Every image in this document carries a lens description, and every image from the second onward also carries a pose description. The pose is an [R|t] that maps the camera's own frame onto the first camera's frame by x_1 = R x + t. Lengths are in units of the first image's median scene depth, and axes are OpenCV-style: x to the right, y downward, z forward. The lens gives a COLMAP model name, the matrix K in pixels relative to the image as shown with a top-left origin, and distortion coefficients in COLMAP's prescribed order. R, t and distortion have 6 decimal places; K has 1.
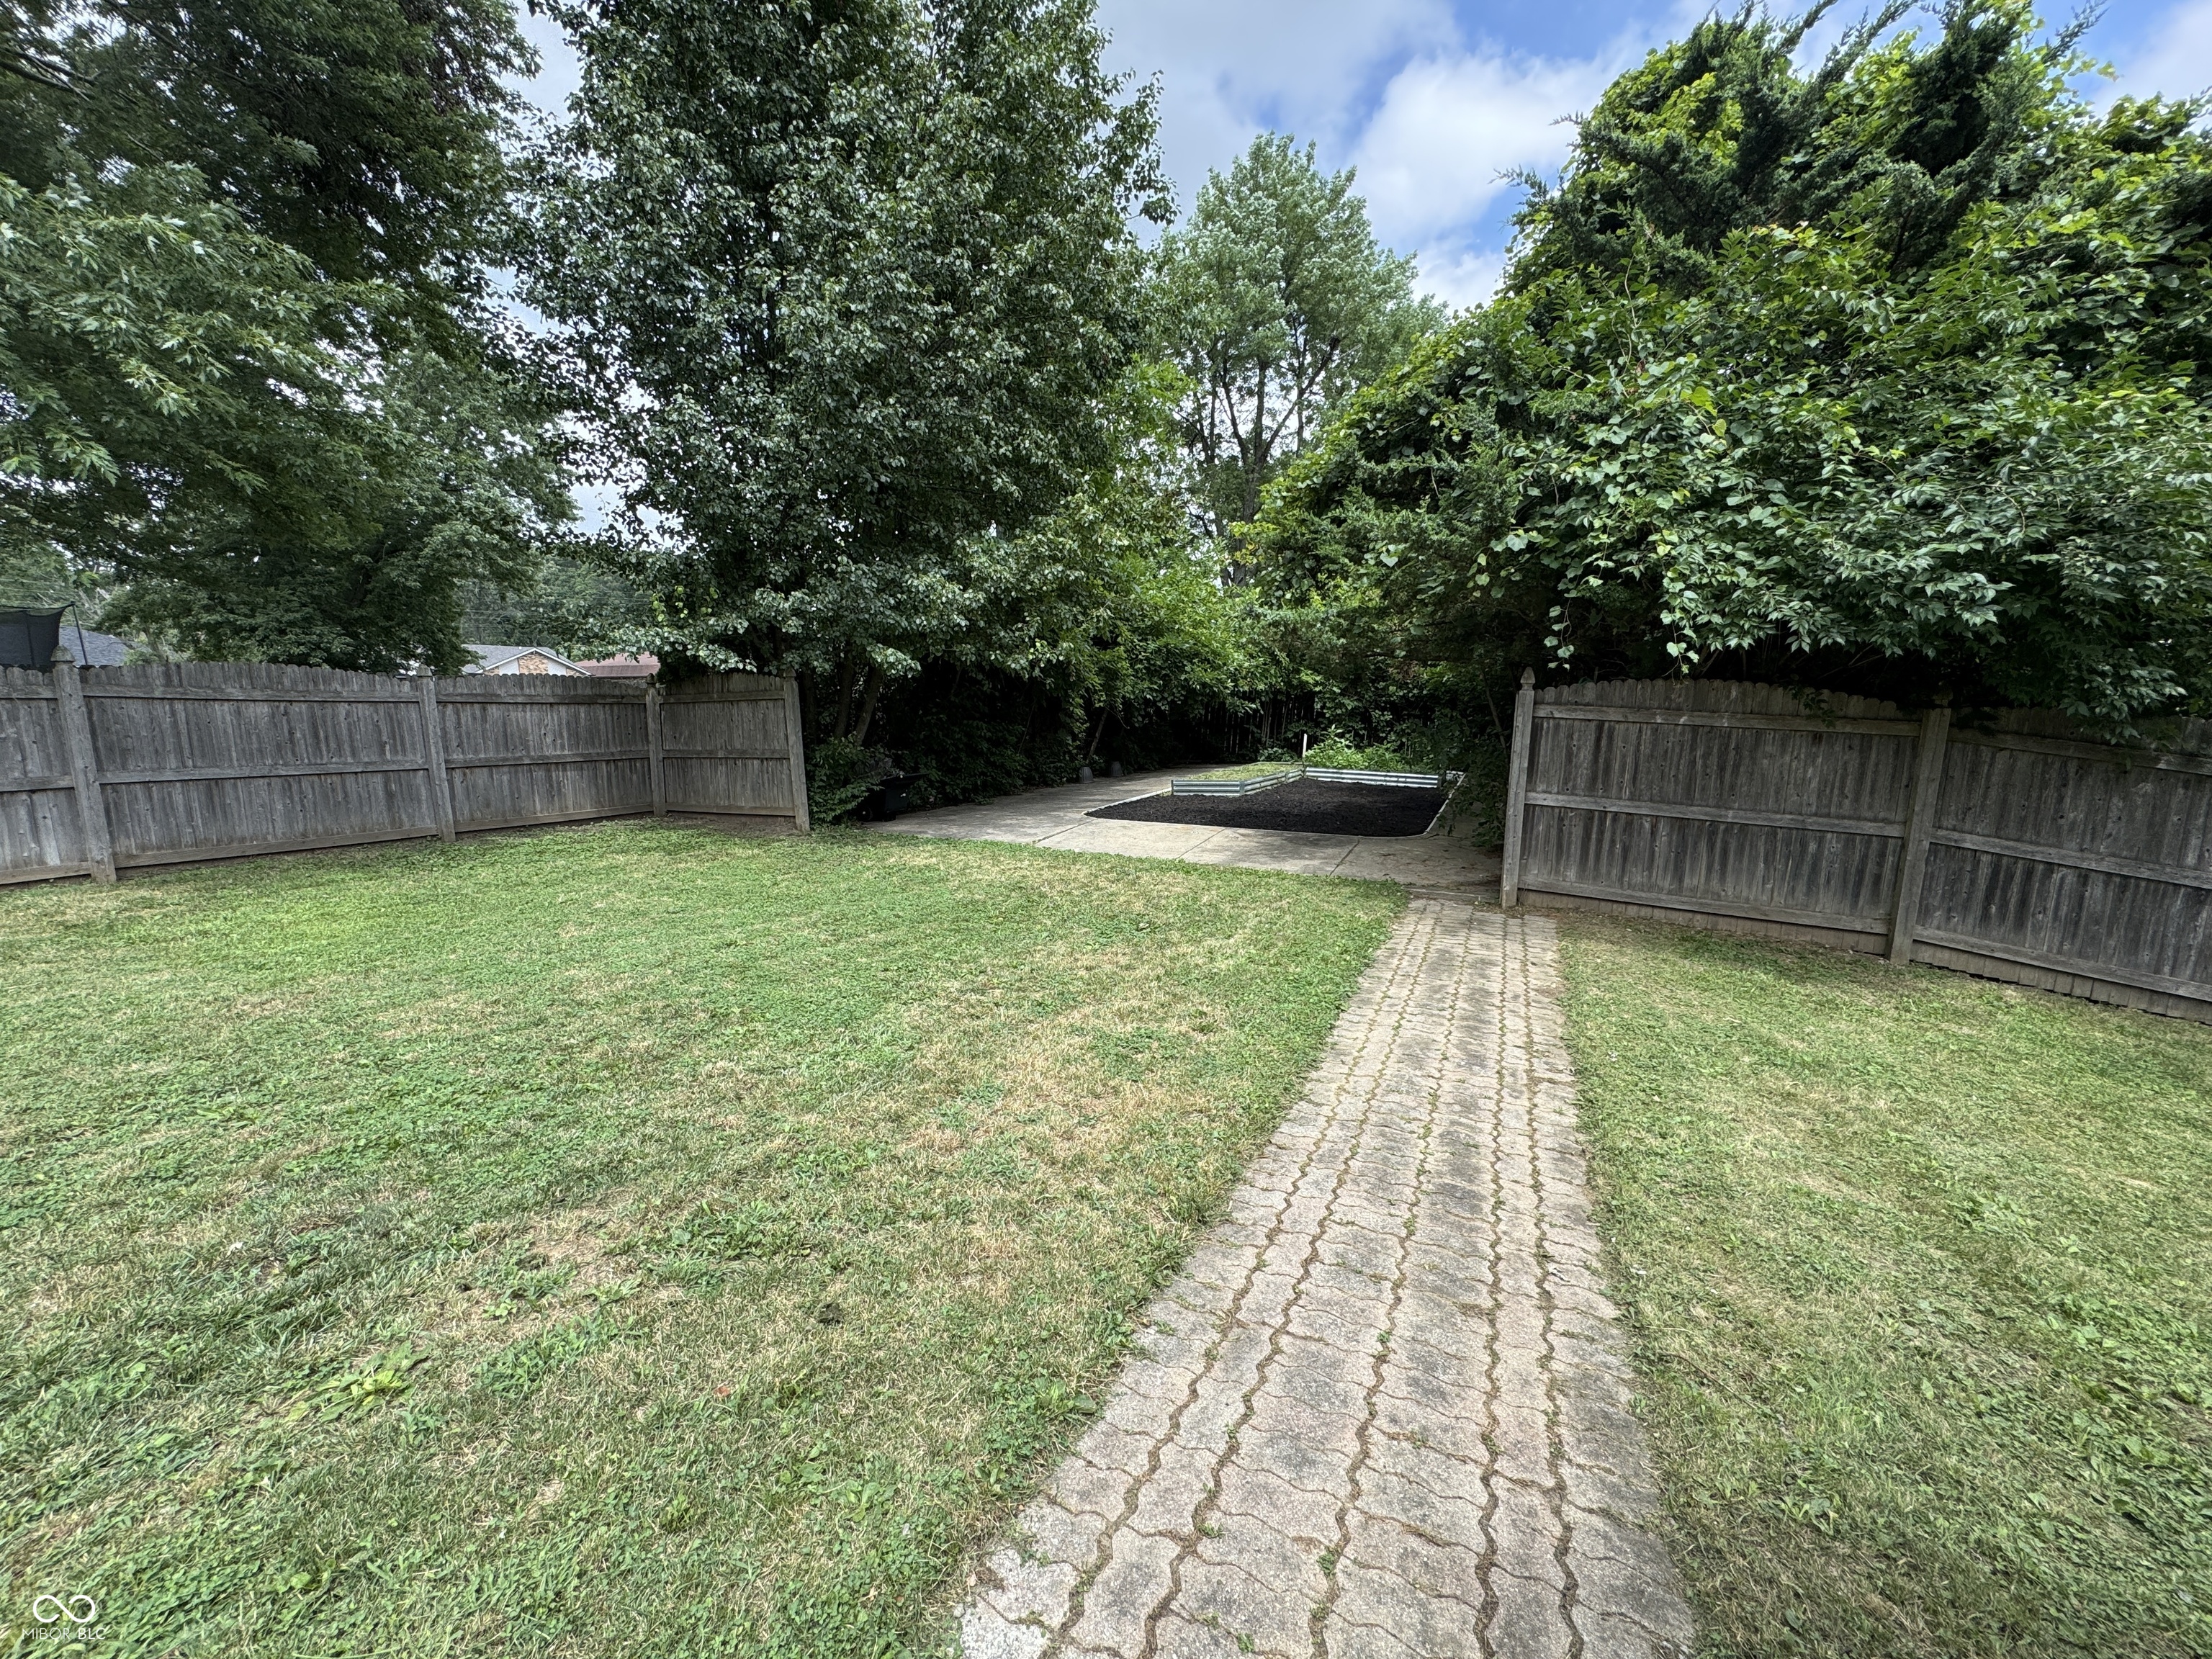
lens RADIAL K [[885.2, 0, 1104.3], [0, 885.2, 828.0], [0, 0, 1]] dist [-0.003597, -0.002636]
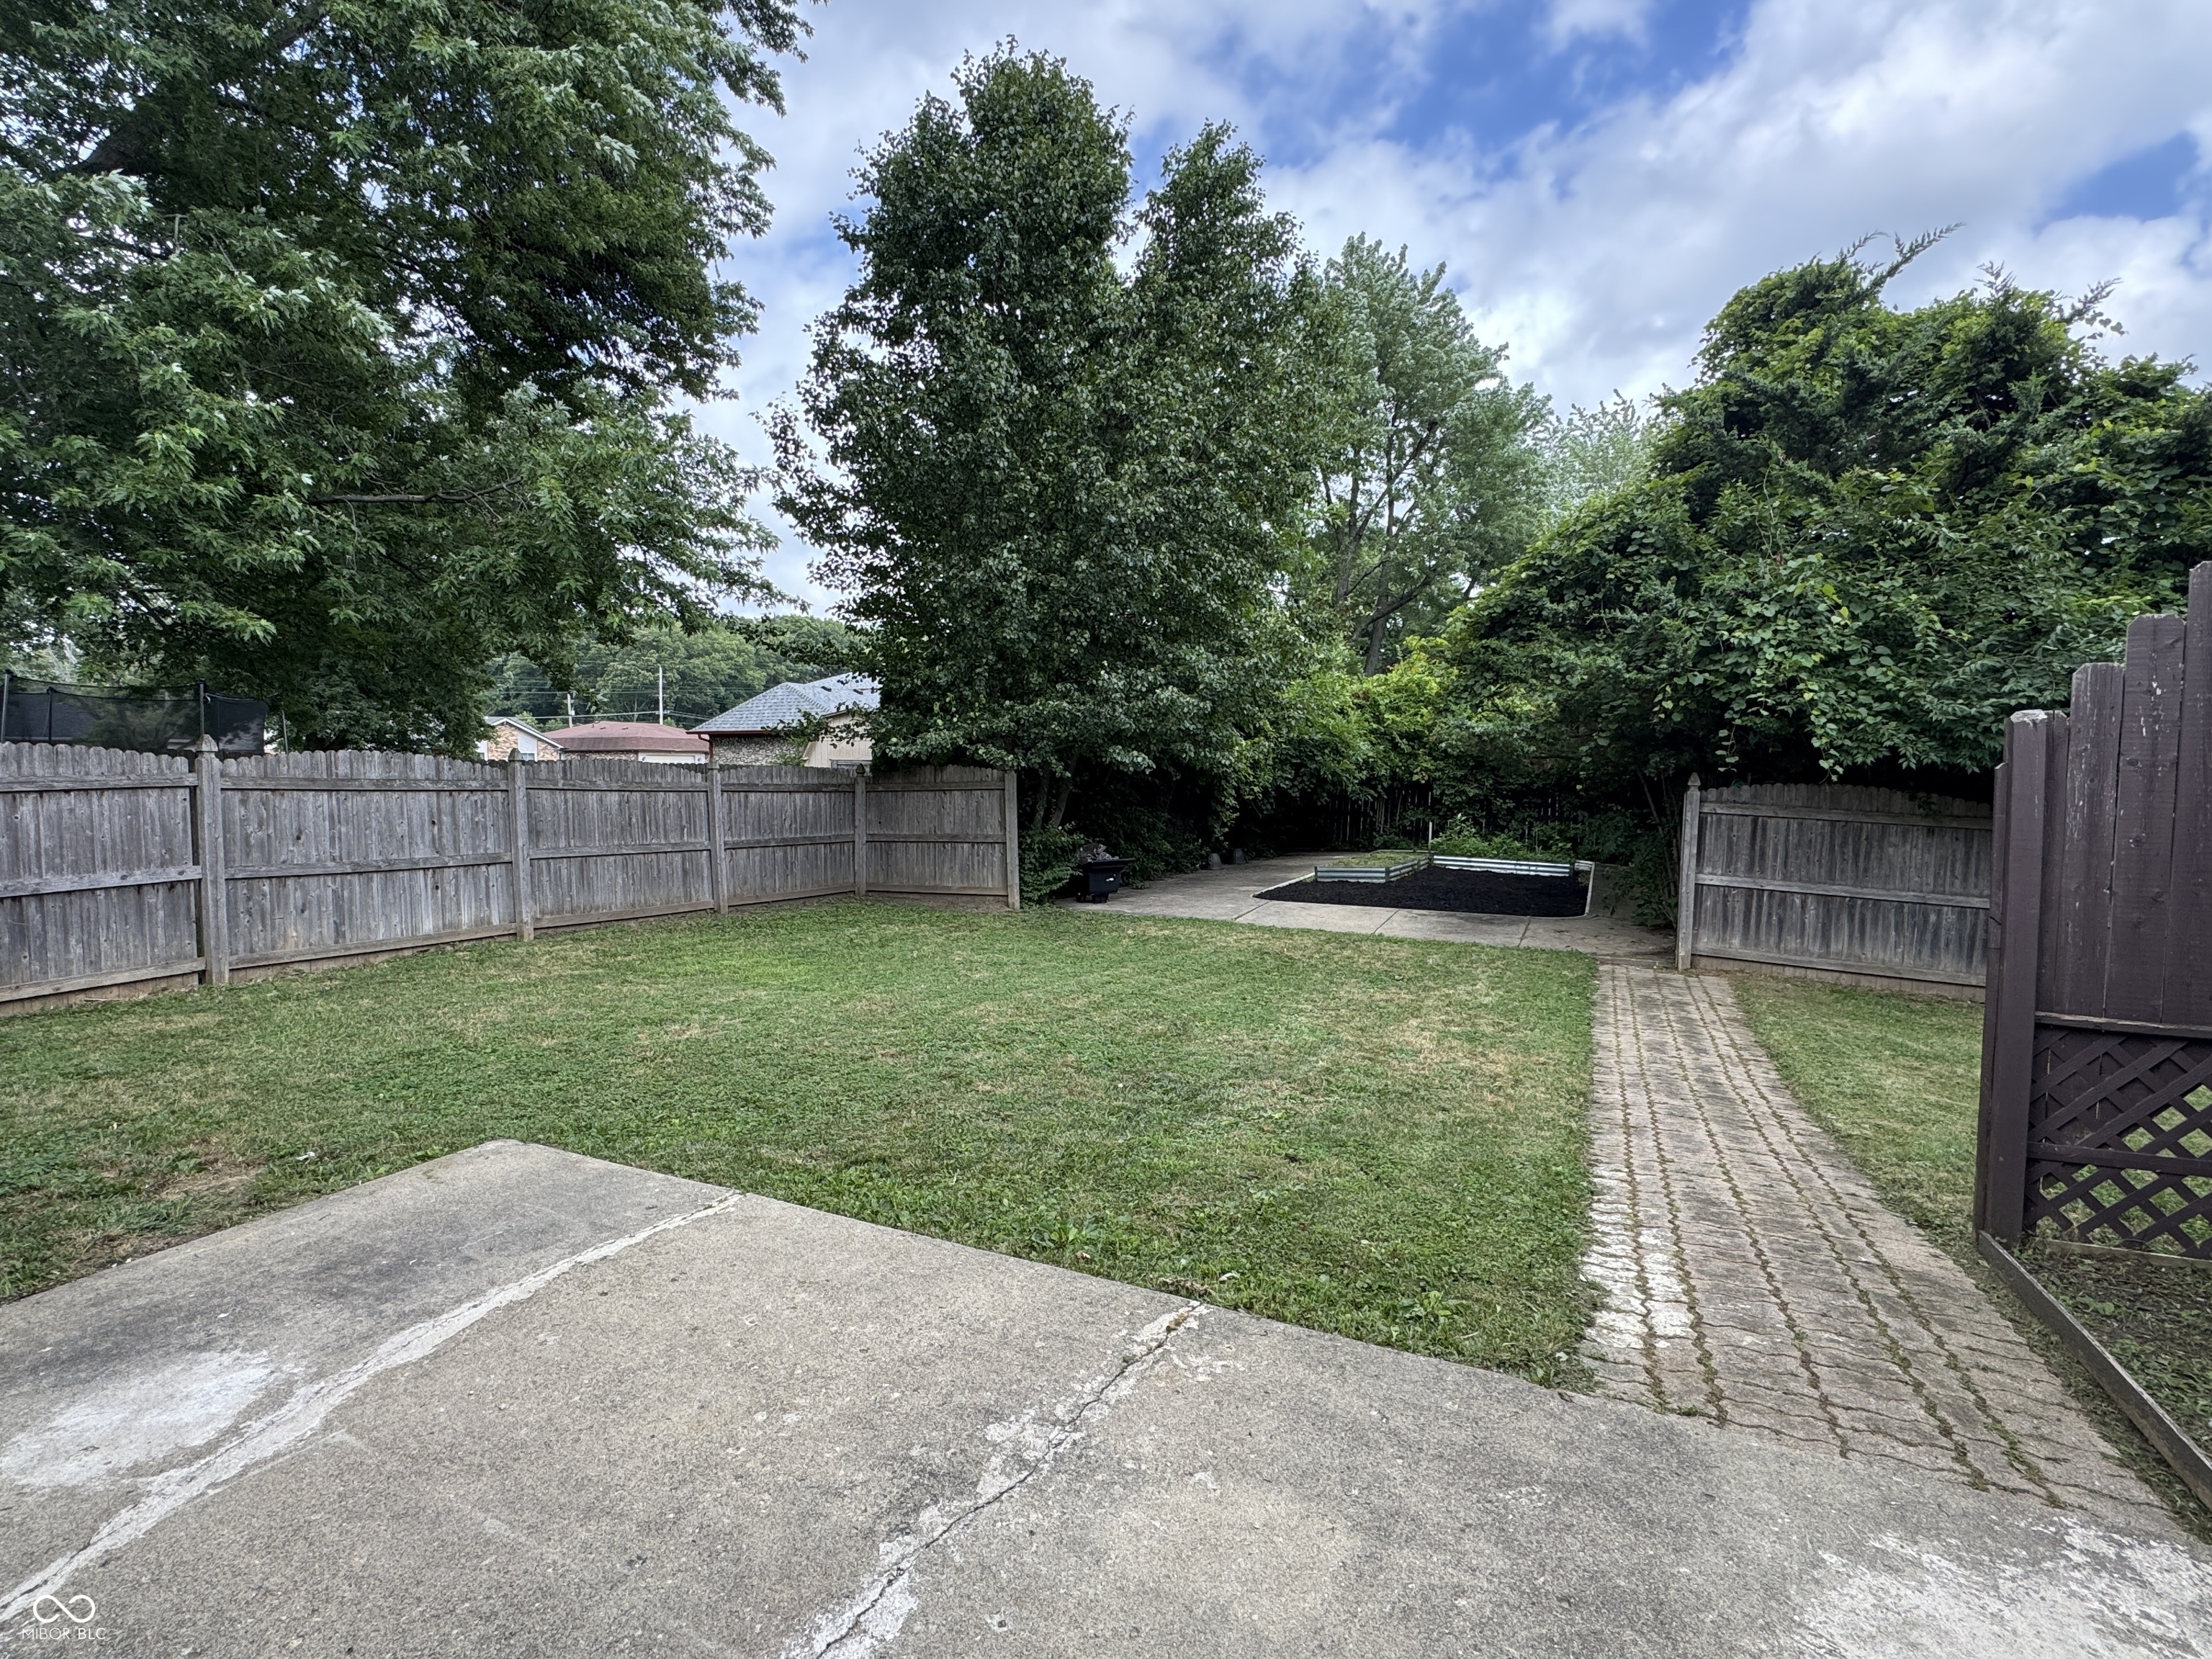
lens RADIAL K [[1060.3, 0, 1099.6], [0, 1060.3, 836.2], [0, 0, 1]] dist [-0.019775, 0.002317]
pose [[0.999926, 0.005743, -0.010758, -0.405830], [-0.006681, 0.995983, -0.089289, 0.054214], [0.010202, 0.089354, 0.995948, -0.562558]]
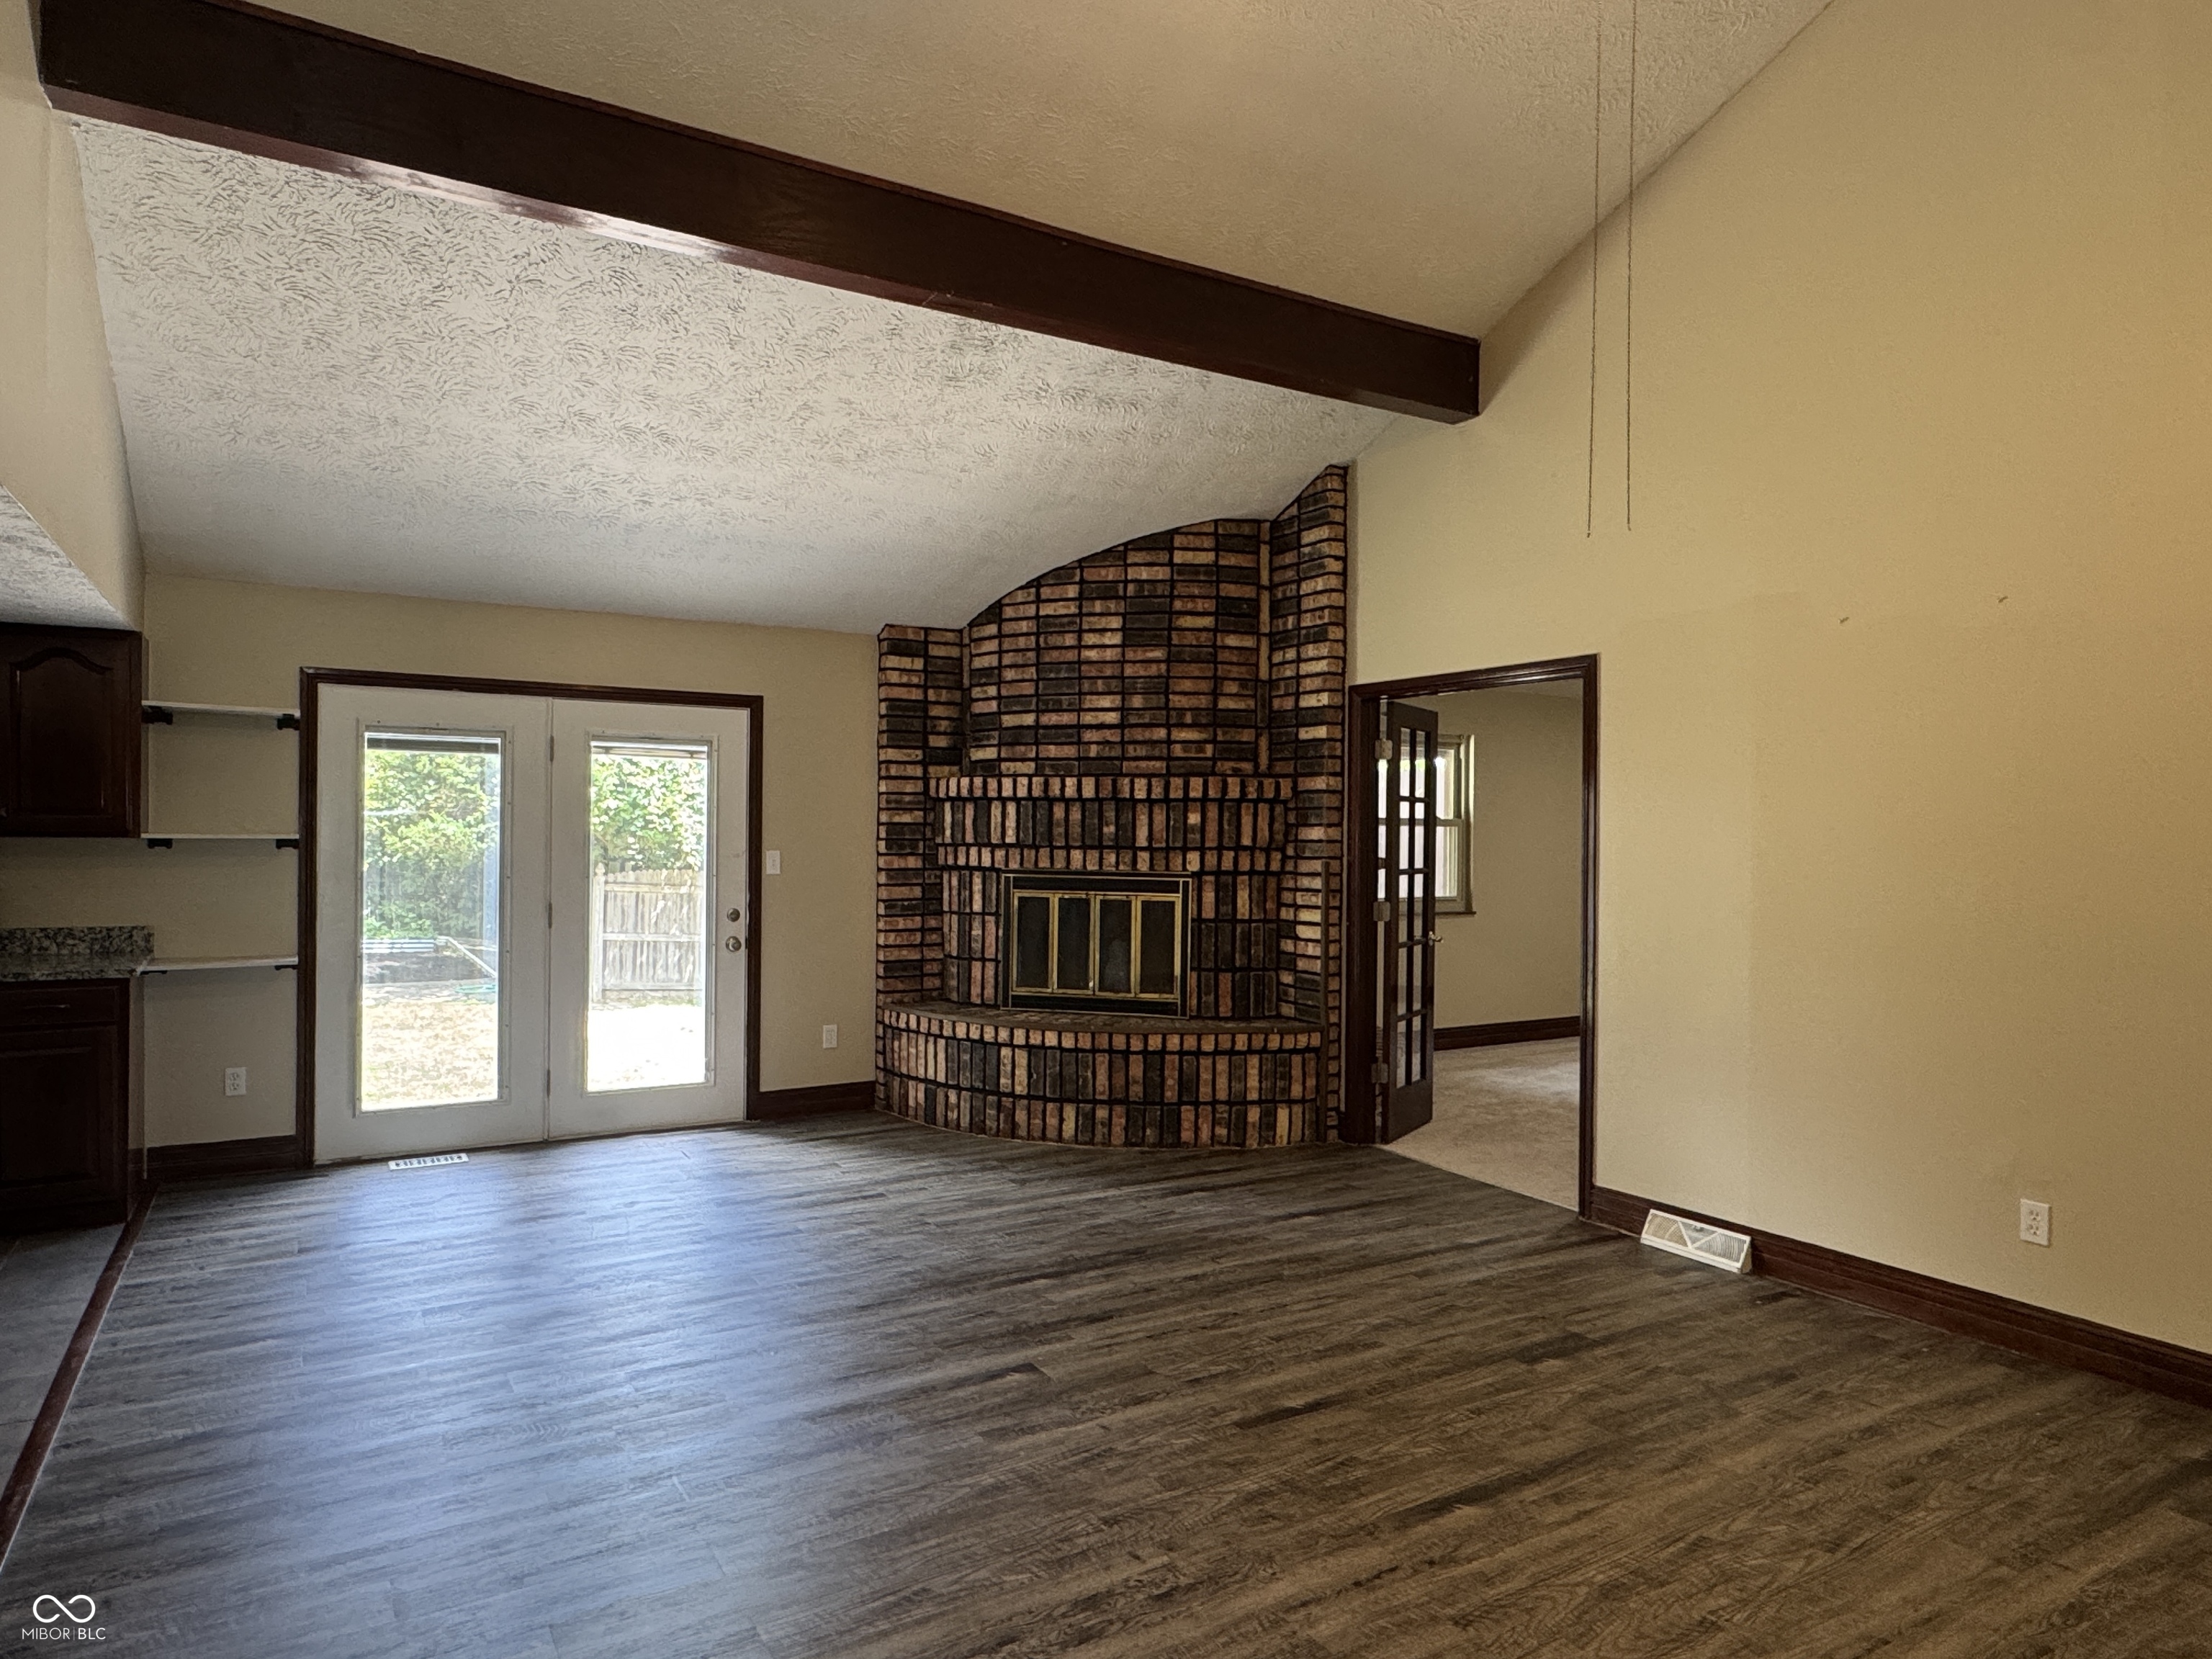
lens RADIAL K [[1331.2, 0, 1102.4], [0, 1331.2, 832.6], [0, 0, 1]] dist [0.001642, 0.000854]
pose [[0.562963, -0.005134, 0.826466, -1.395055], [0.117739, 0.990280, -0.074048, 0.088228], [-0.818053, 0.138993, 0.558095, -1.582479]]
